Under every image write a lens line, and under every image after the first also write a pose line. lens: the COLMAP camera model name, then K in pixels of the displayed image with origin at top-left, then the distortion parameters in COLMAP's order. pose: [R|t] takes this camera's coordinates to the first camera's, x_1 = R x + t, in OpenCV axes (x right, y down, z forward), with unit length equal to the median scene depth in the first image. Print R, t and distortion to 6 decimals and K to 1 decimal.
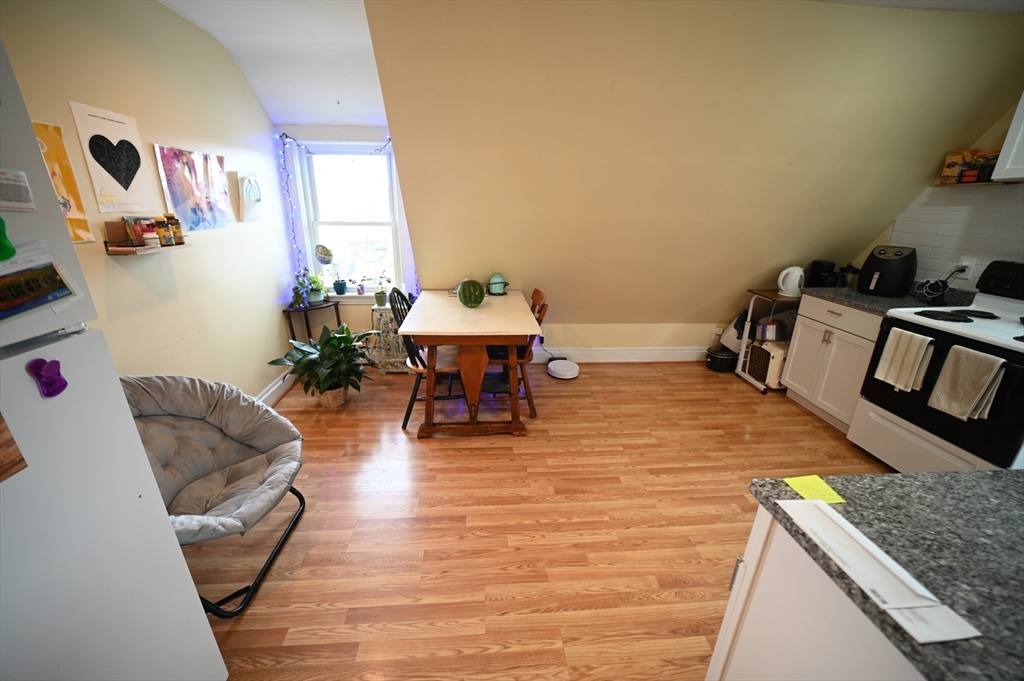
lens RADIAL K [[397.2, 0, 513.7], [0, 397.2, 344.4], [0, 0, 1]] dist [-0.024611, 0.003064]
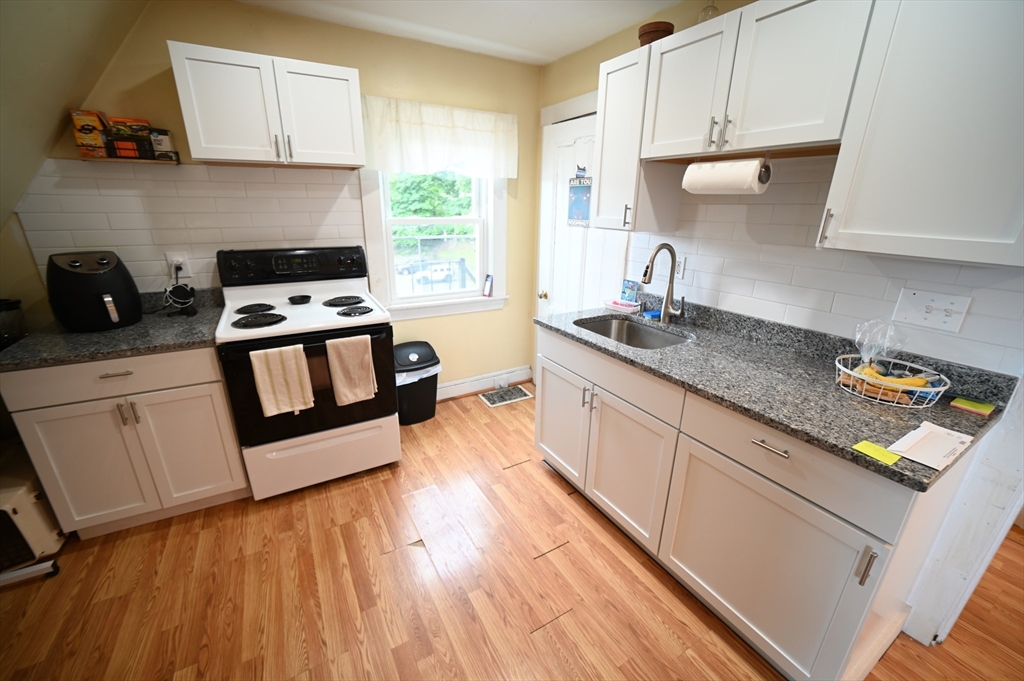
lens RADIAL K [[397.2, 0, 508.8], [0, 397.2, 341.9], [0, 0, 1]] dist [-0.024611, 0.003064]
pose [[-0.418922, -0.321498, 0.849202, 0.118369], [0.276770, 0.845508, 0.456634, -0.274052], [-0.864814, 0.426328, -0.265220, 0.761458]]
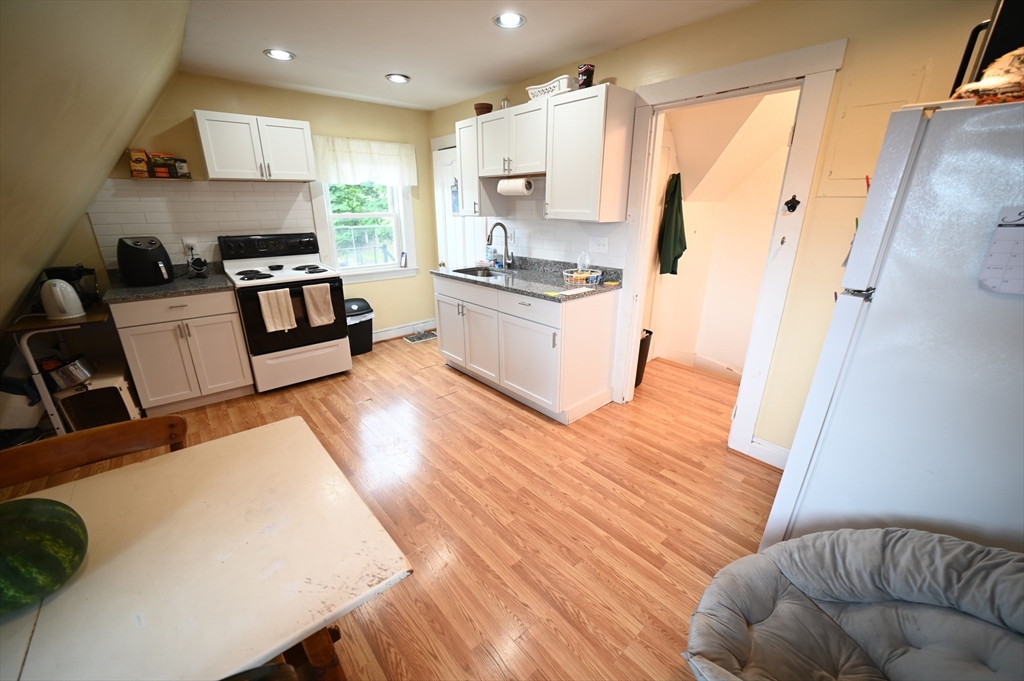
lens RADIAL K [[397.2, 0, 508.8], [0, 397.2, 341.4], [0, 0, 1]] dist [-0.024611, 0.003064]
pose [[-0.578179, -0.284687, 0.764632, -0.554041], [0.258077, 0.825226, 0.502393, -0.352765], [-0.774019, 0.487807, -0.403657, 0.966962]]
